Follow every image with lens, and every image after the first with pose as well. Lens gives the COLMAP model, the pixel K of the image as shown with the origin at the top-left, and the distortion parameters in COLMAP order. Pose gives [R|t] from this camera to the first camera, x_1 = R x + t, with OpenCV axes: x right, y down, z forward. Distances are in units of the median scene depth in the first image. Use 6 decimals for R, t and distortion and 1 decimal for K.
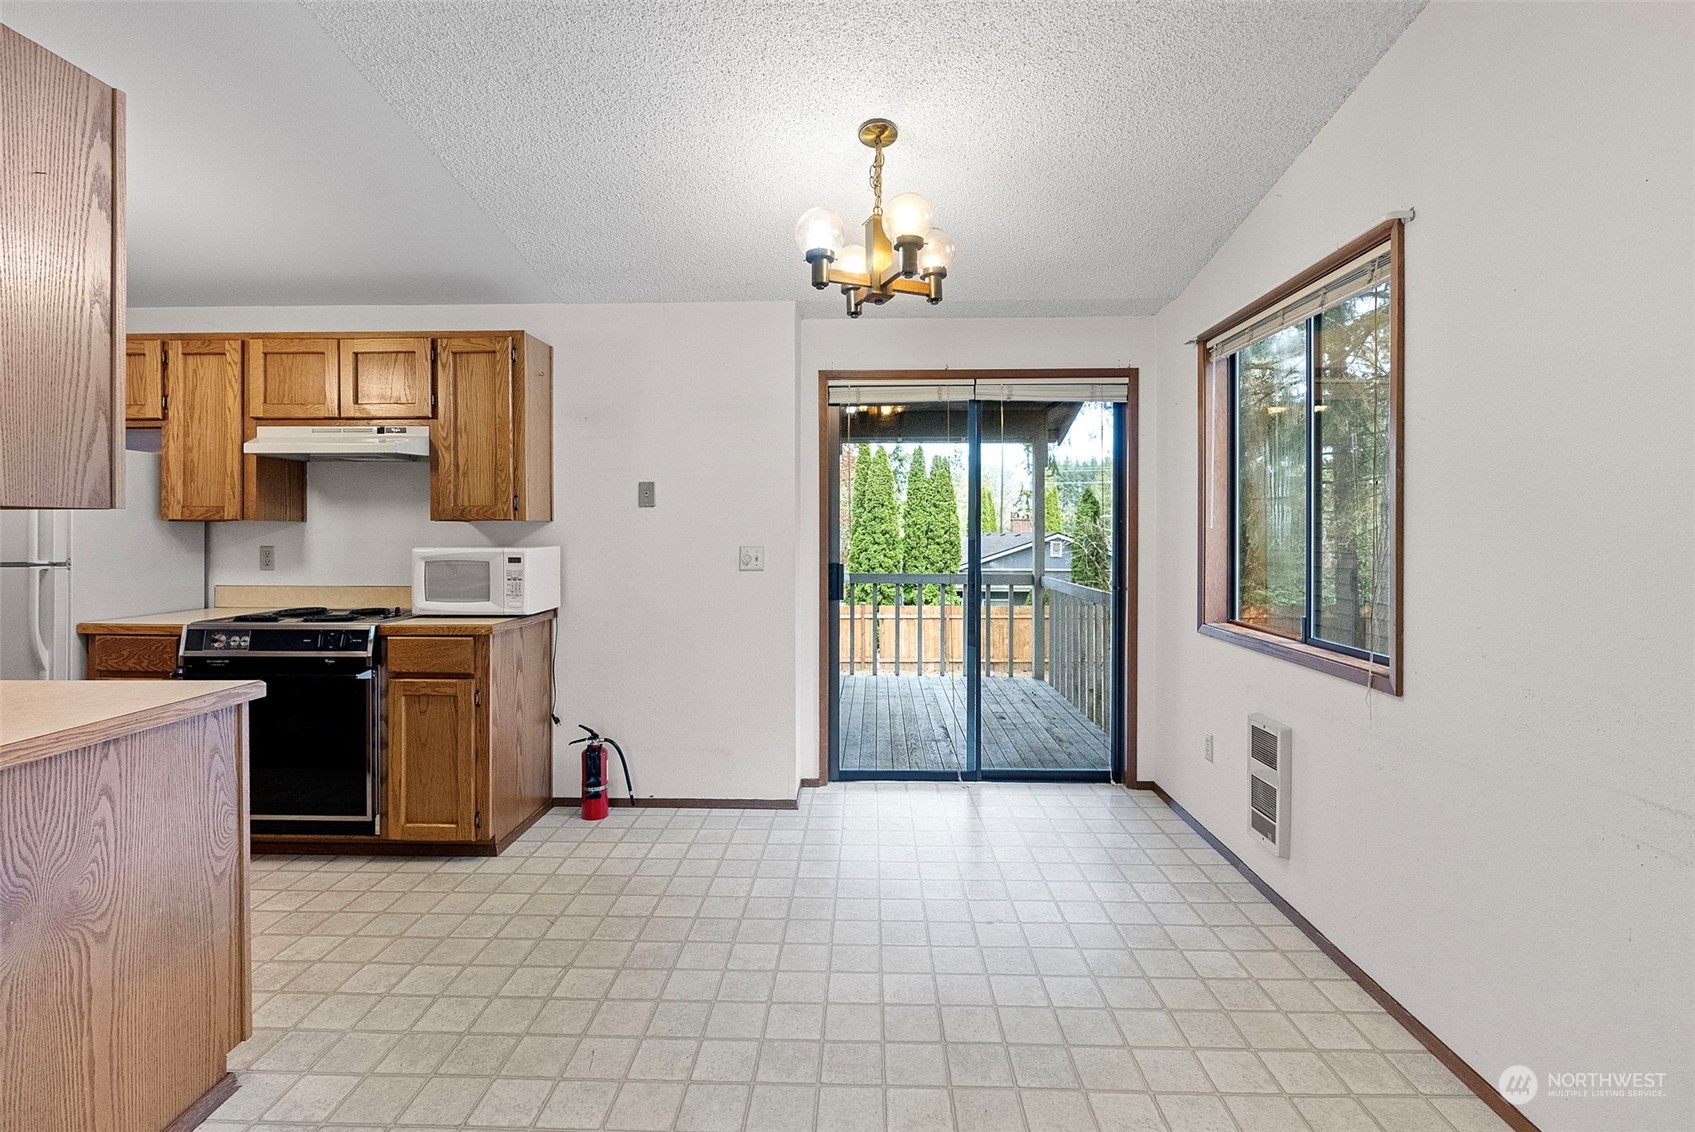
lens RADIAL K [[775.3, 0, 839.6], [0, 775.3, 543.6], [0, 0, 1]] dist [-0.006636, 0.001201]
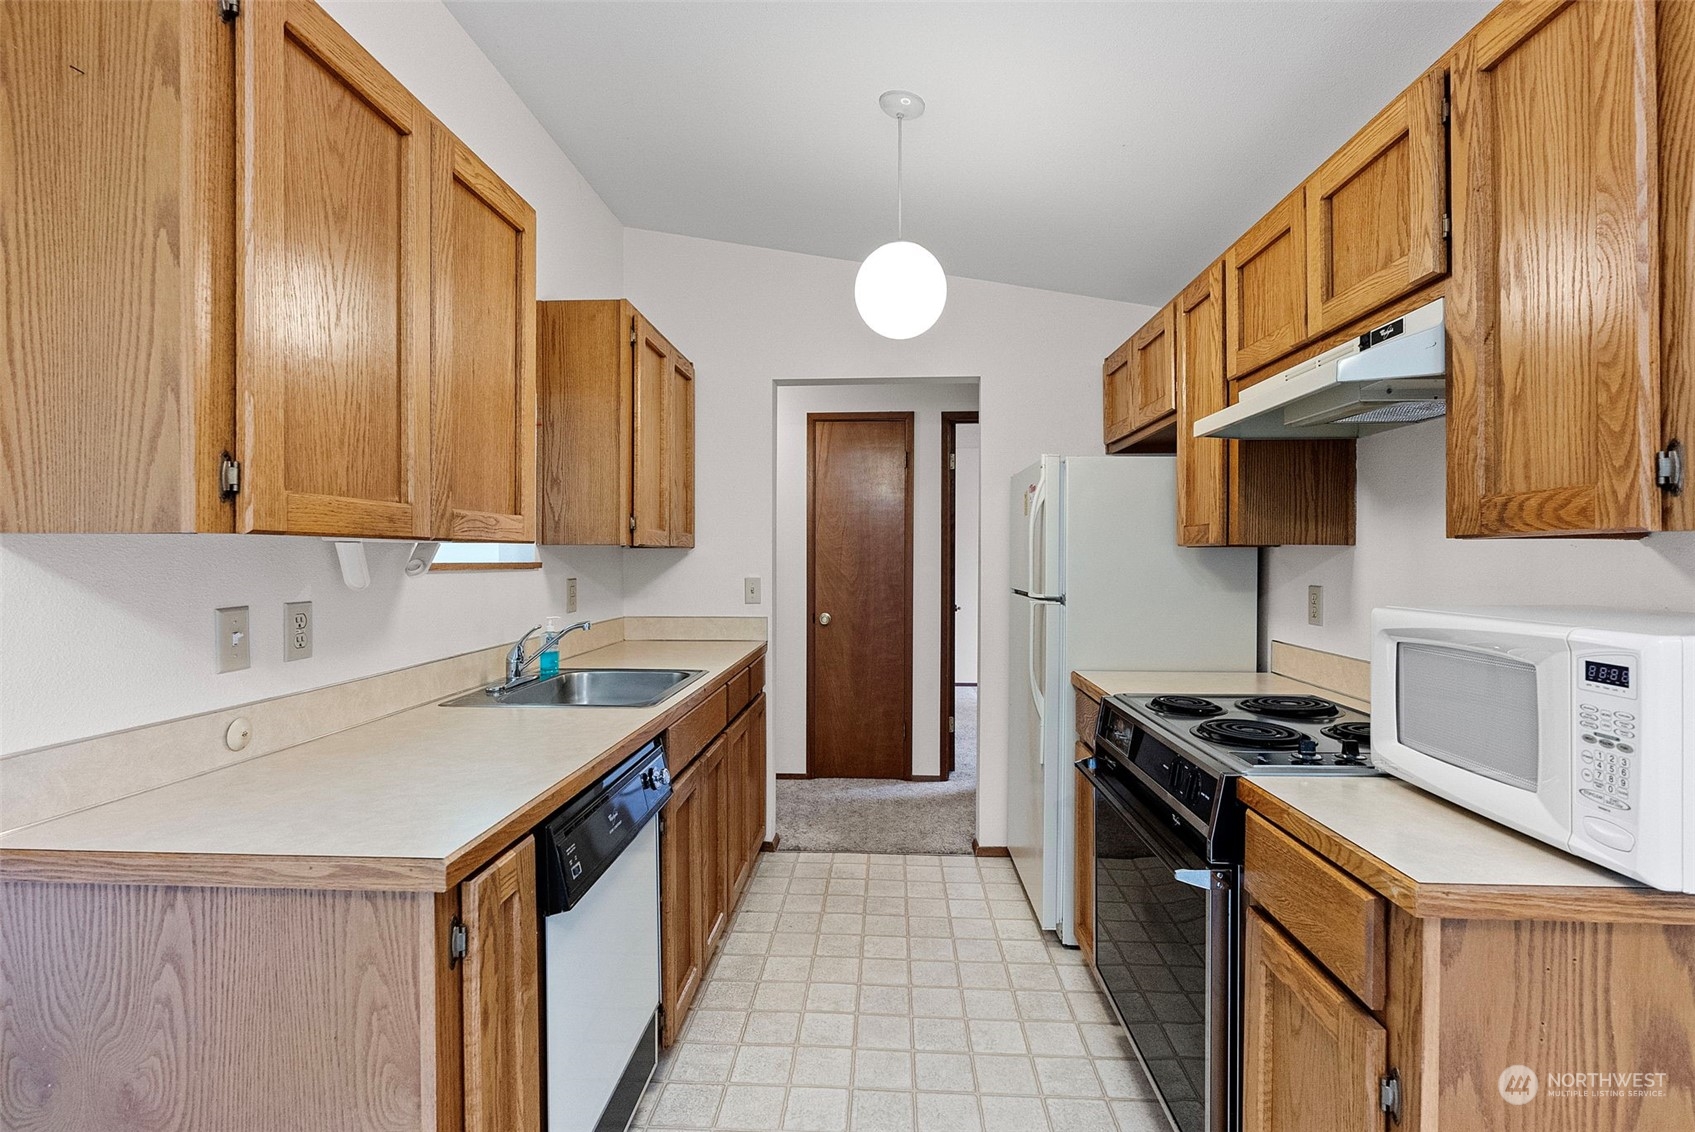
lens RADIAL K [[775.3, 0, 845.5], [0, 775.3, 556.8], [0, 0, 1]] dist [-0.006636, 0.001201]
pose [[-0.018683, 0.000640, -0.999825, -0.161129], [-0.016980, 0.999855, 0.000958, -0.019142], [0.999681, 0.016995, -0.018670, 0.858056]]
